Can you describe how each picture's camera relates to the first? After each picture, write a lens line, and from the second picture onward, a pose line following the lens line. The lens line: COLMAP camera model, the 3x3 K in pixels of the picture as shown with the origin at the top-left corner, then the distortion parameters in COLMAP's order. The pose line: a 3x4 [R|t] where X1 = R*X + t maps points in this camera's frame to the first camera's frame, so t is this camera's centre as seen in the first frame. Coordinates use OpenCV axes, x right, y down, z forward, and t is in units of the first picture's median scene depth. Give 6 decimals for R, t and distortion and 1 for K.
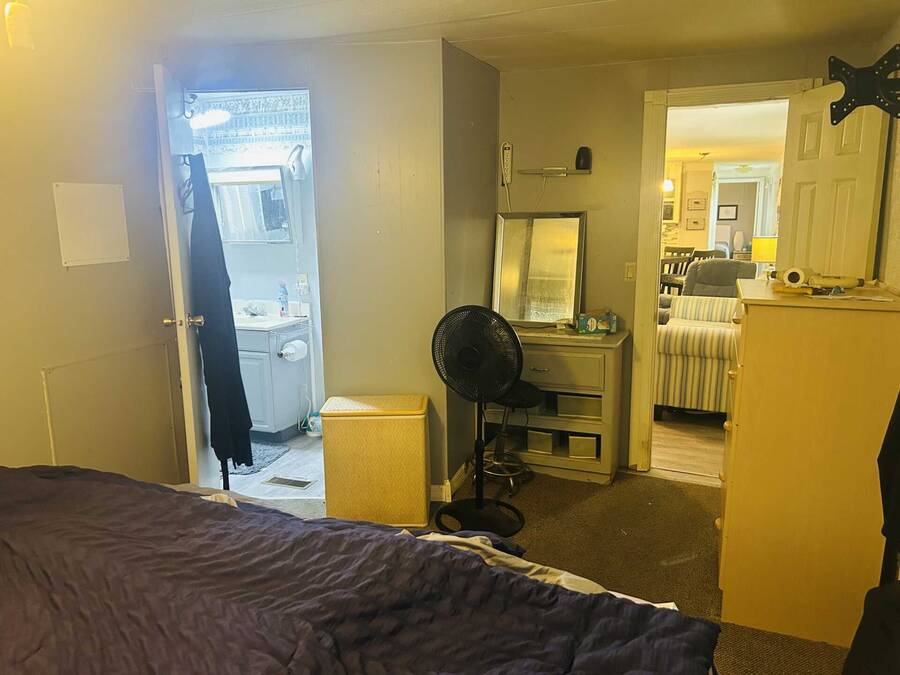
lens RADIAL K [[669.0, 0, 450.0], [0, 669.0, 337.5], [0, 0, 1]] dist [0.057135, -0.001752]
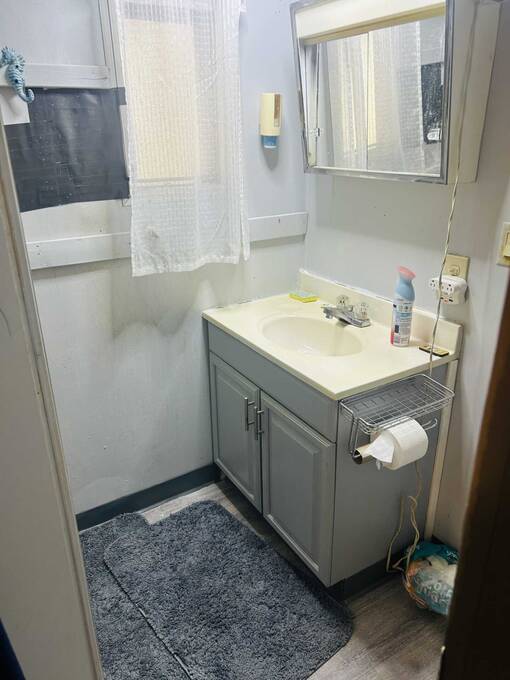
lens RADIAL K [[505.5, 0, 255.0], [0, 505.5, 340.0], [0, 0, 1]] dist [0.057135, -0.001752]
pose [[0.813928, 0.226717, -0.534903, -0.139432], [-0.106902, 0.963437, 0.245684, -0.109476], [0.571046, -0.142787, 0.808405, 0.658255]]
